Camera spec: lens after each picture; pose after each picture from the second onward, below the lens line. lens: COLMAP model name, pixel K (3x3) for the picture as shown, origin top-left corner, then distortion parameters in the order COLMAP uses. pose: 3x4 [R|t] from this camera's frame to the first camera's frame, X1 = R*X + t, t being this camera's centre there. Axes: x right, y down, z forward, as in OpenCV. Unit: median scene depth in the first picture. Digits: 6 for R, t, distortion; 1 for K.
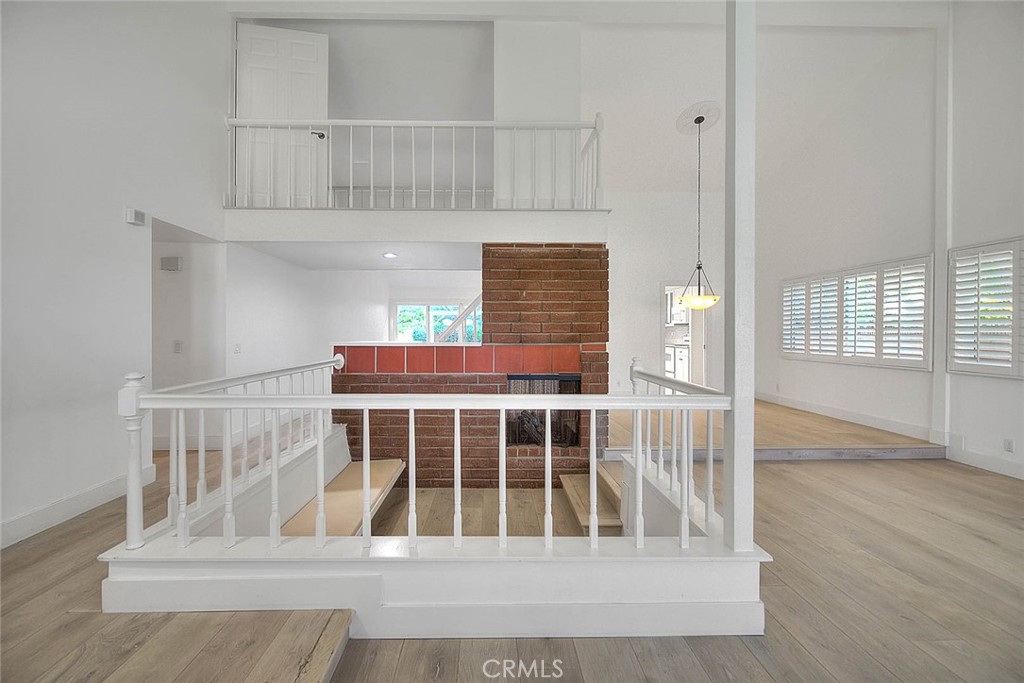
lens RADIAL K [[421.9, 0, 512.0], [0, 421.9, 341.5], [0, 0, 1]] dist [0.003351, 0.000186]
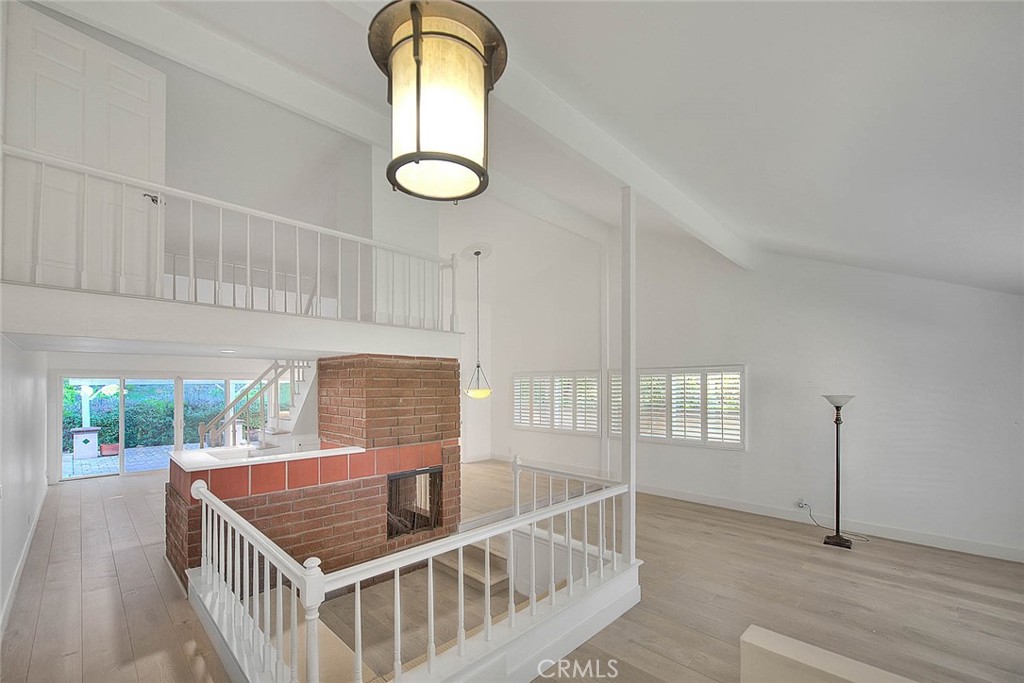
lens RADIAL K [[427.7, 0, 502.7], [0, 427.7, 393.1], [0, 0, 1]] dist [0.002096, -0.000109]
pose [[0.720110, -0.013984, 0.693719, -0.559605], [0.011712, 0.999899, 0.007999, -0.138349], [-0.693761, 0.002365, 0.720201, -0.000456]]
